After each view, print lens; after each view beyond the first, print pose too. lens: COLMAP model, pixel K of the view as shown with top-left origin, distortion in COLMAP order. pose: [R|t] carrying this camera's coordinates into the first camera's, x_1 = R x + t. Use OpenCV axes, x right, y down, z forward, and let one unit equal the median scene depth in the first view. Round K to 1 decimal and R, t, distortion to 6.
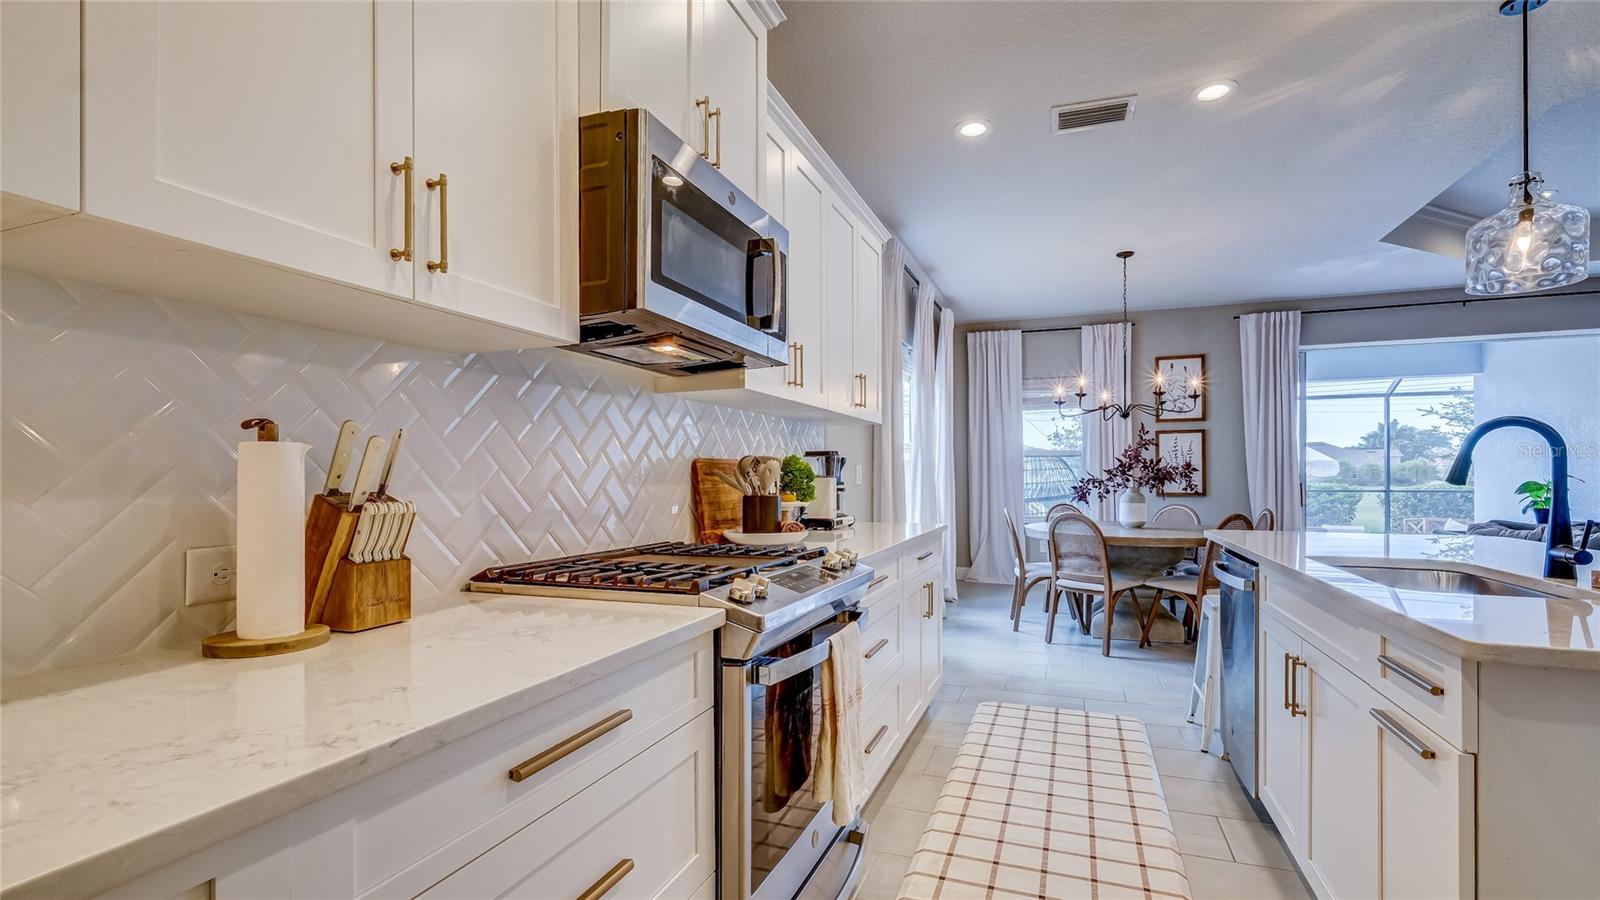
lens RADIAL K [[711.7, 0, 811.6], [0, 711.7, 473.6], [0, 0, 1]] dist [-0.003503, -0.000415]
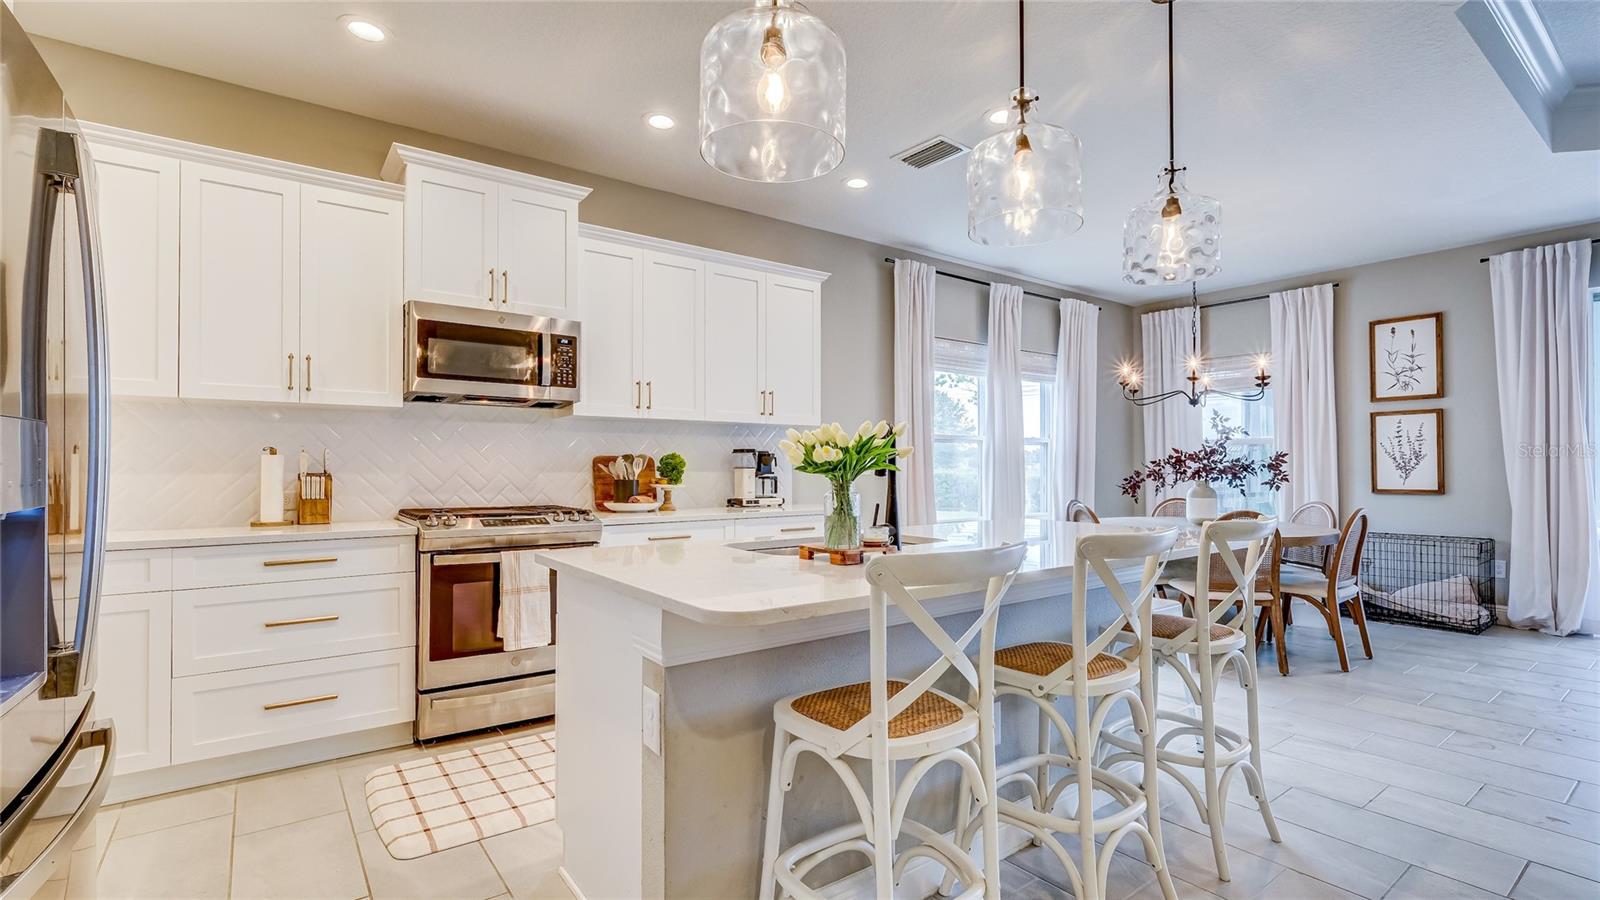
lens RADIAL K [[720.4, 0, 798.8], [0, 720.4, 455.5], [0, 0, 1]] dist [-0.001231, 0.000372]
pose [[0.836236, -0.004476, -0.548352, 0.417732], [-0.001491, 0.999944, -0.010435, -0.002100], [0.548368, 0.009544, 0.836183, -0.042688]]
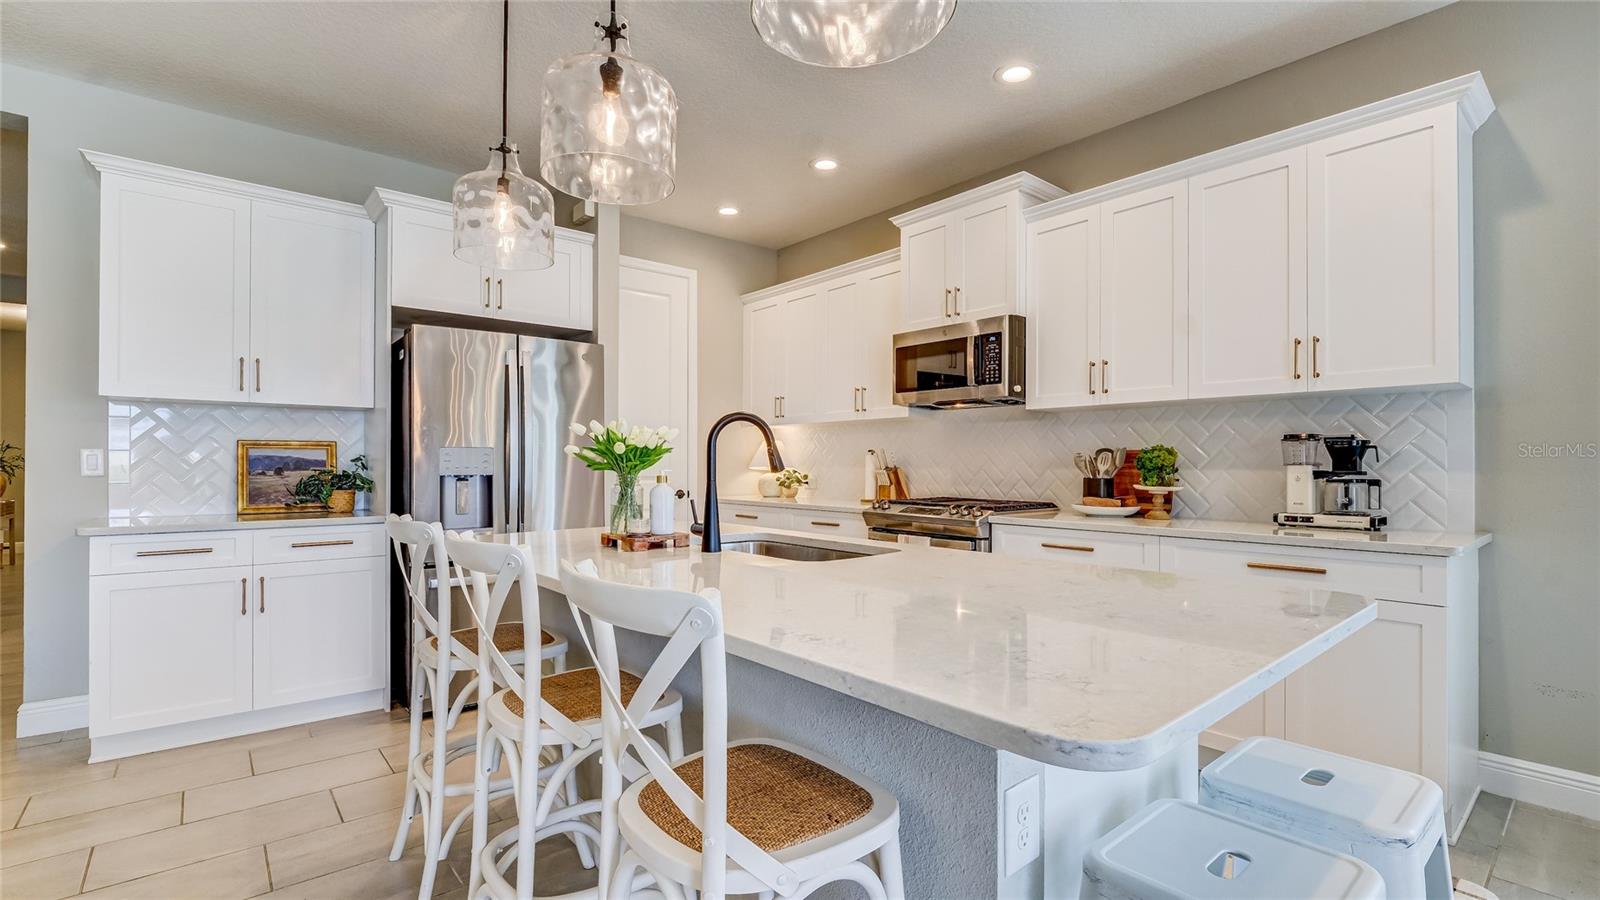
lens RADIAL K [[716.5, 0, 801.3], [0, 716.5, 458.4], [0, 0, 1]] dist [-0.003299, -0.000318]
pose [[-0.489582, -0.001649, -0.871956, 0.518006], [0.004933, 0.999977, -0.004661, -0.000513], [0.871943, -0.006584, -0.489562, 0.444064]]
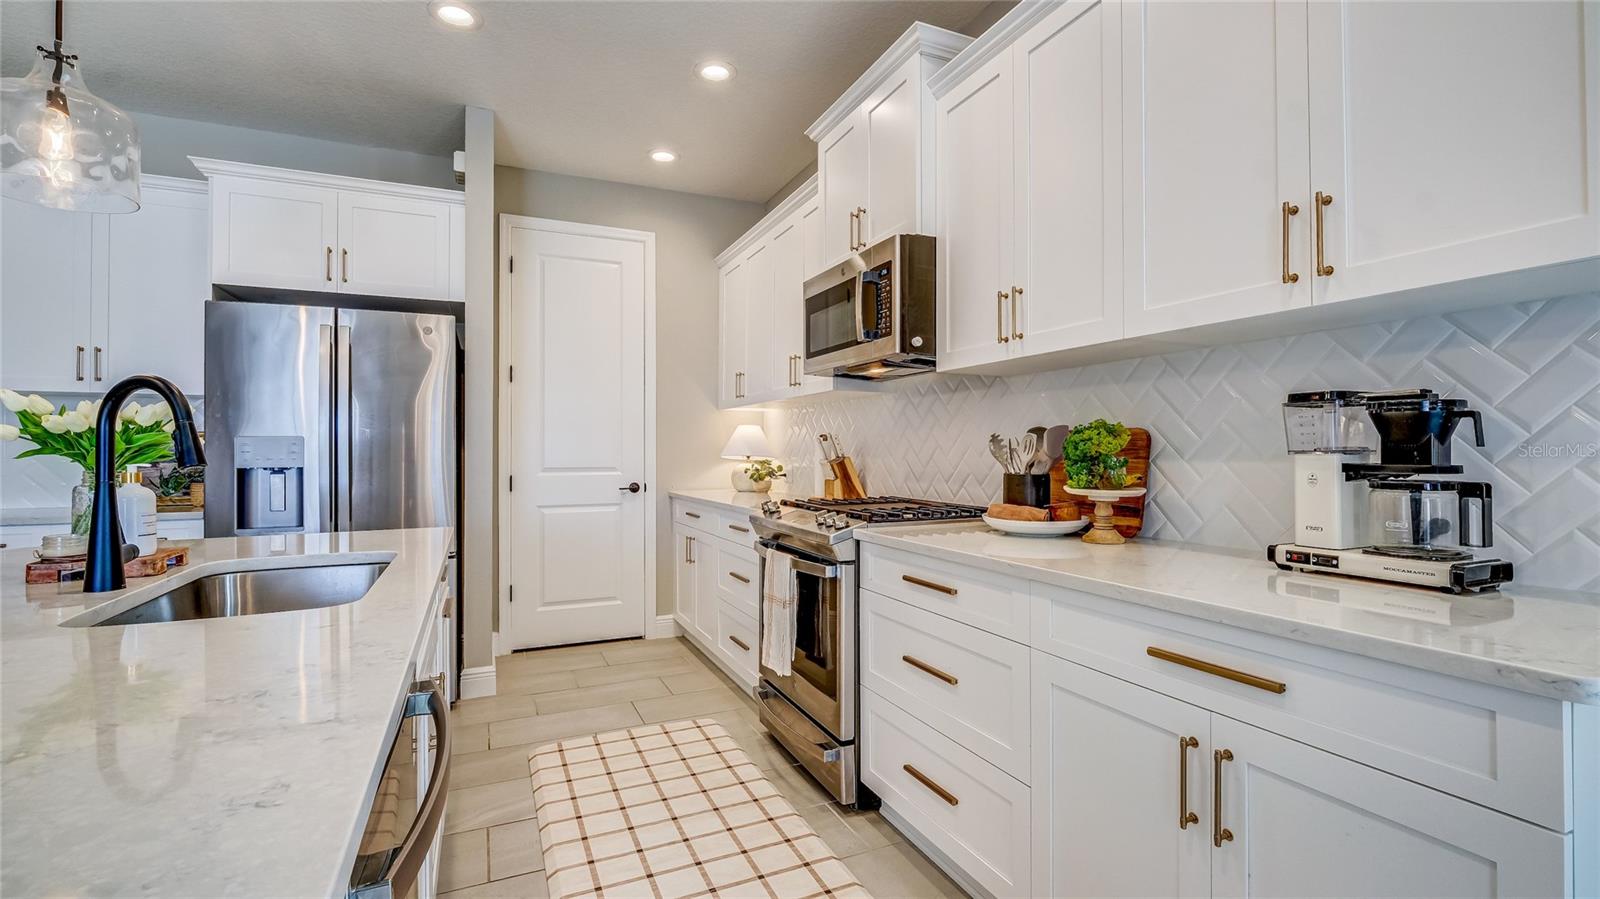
lens RADIAL K [[705.6, 0, 793.5], [0, 705.6, 441.0], [0, 0, 1]] dist [-0.001630, -0.000067]
pose [[-0.717158, -0.003153, -0.696904, 0.270174], [0.009852, 0.999844, -0.014662, 0.000924], [0.696841, -0.017381, -0.717015, 0.535750]]
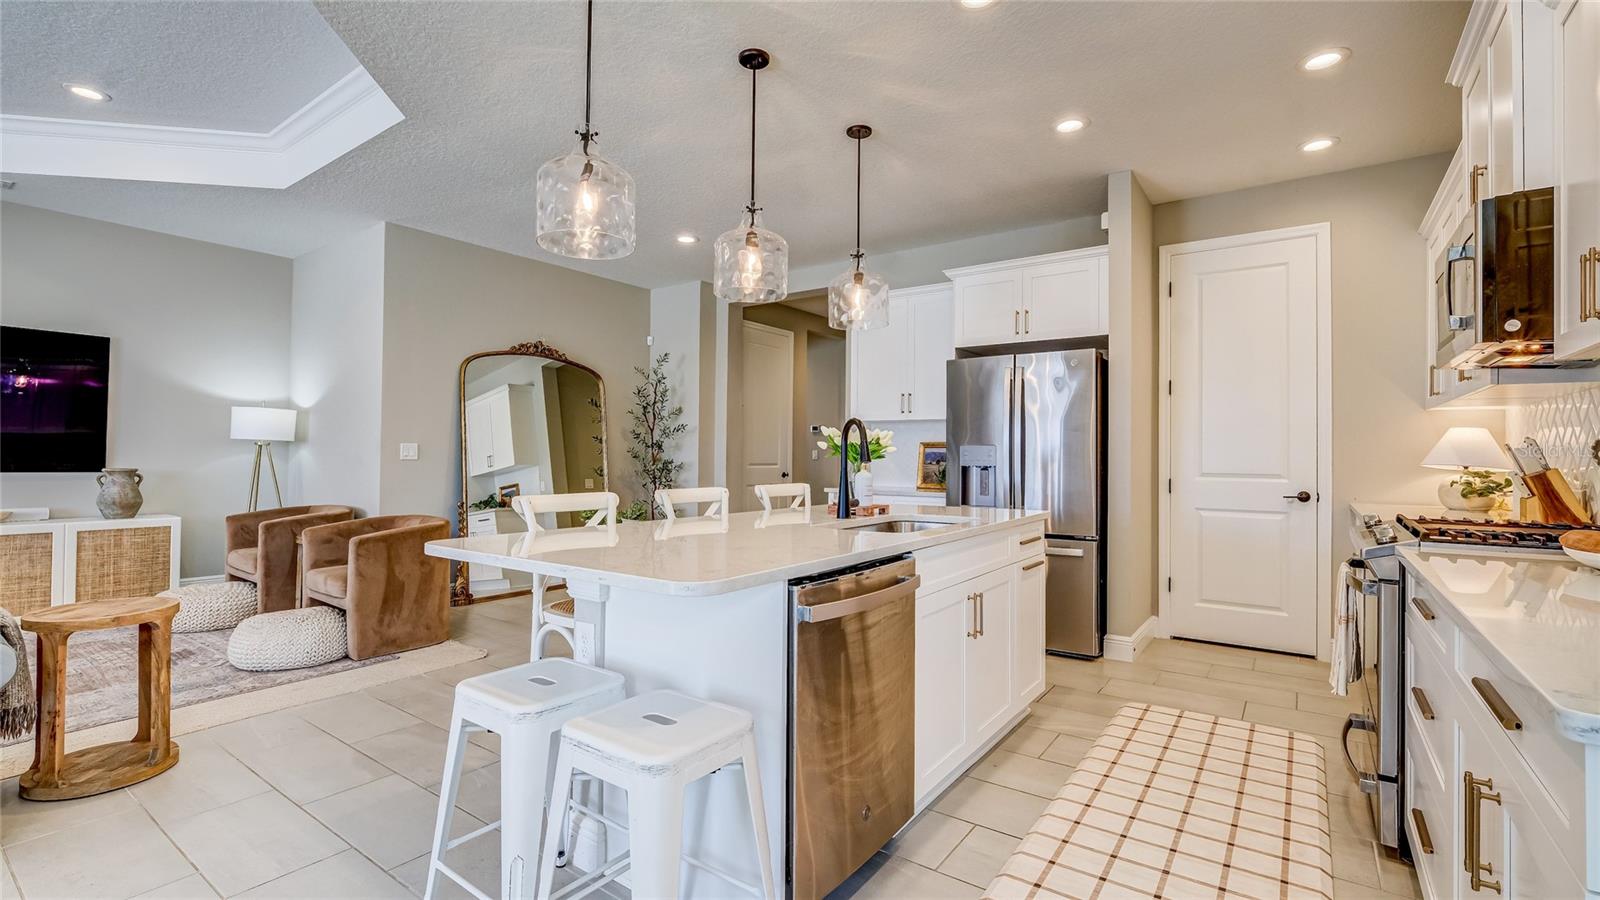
lens RADIAL K [[699.3, 0, 802.2], [0, 699.3, 446.4], [0, 0, 1]] dist [0.000567, -0.000063]
pose [[-0.964226, -0.000175, 0.265083, 0.181488], [-0.005275, 0.999814, -0.018524, 0.002412], [-0.265031, -0.019260, -0.964048, 0.674545]]
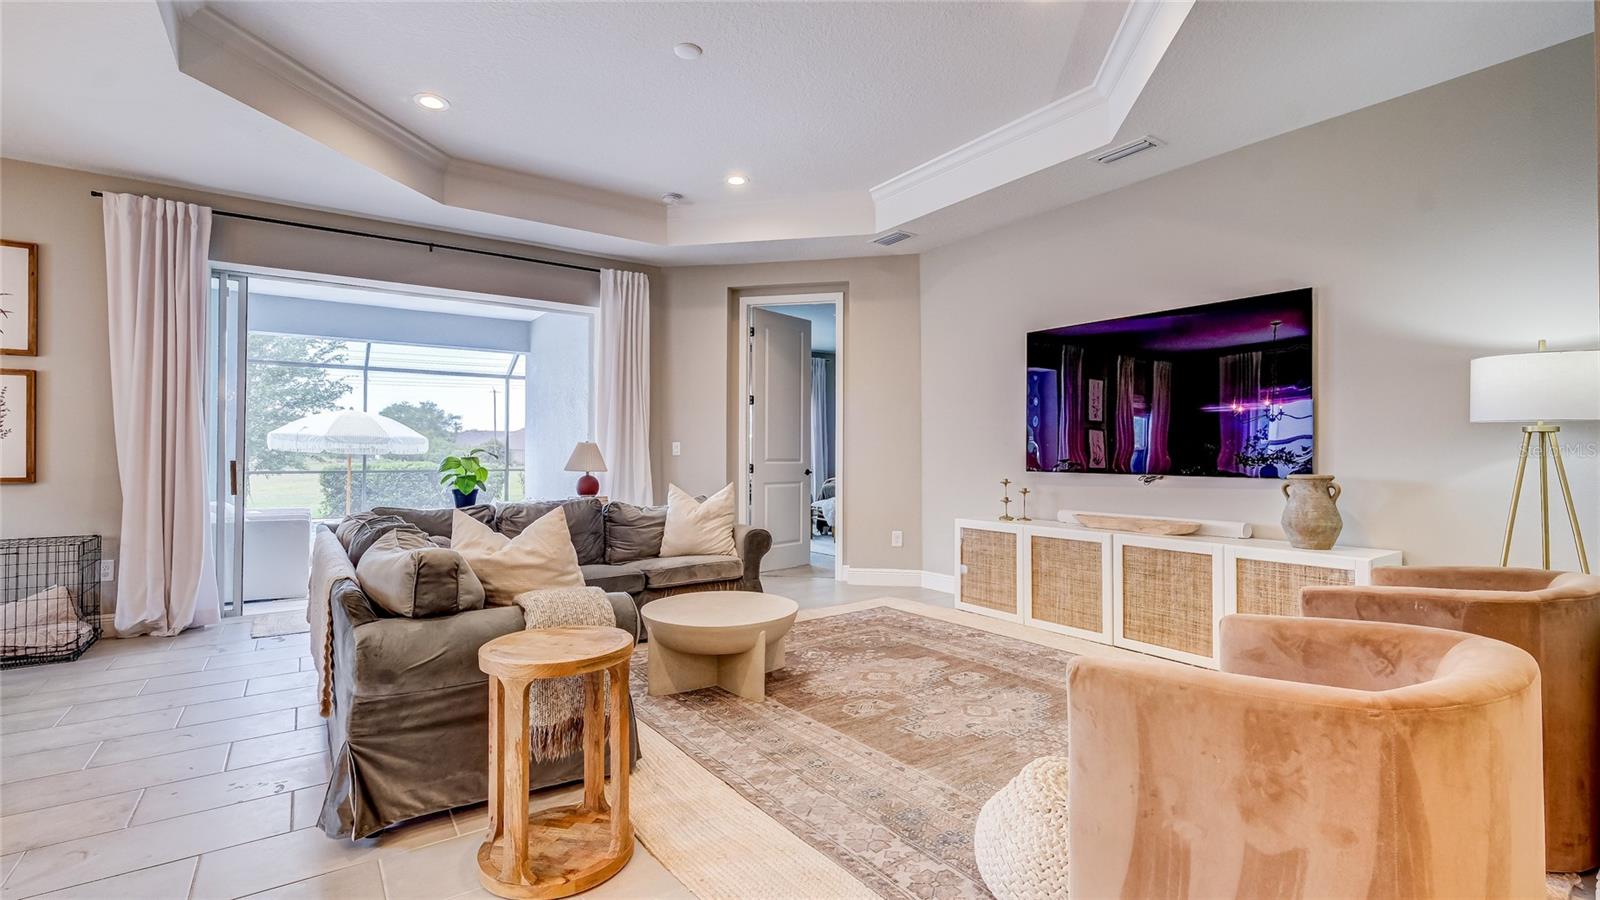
lens RADIAL K [[695.2, 0, 800.0], [0, 695.2, 450.0], [0, 0, 1]] dist [-0.003148, 0.000181]
pose [[0.564369, 0.010418, 0.825457, 0.460479], [-0.006765, 0.999945, -0.007995, 0.004355], [-0.825495, -0.001073, 0.564408, 0.157564]]
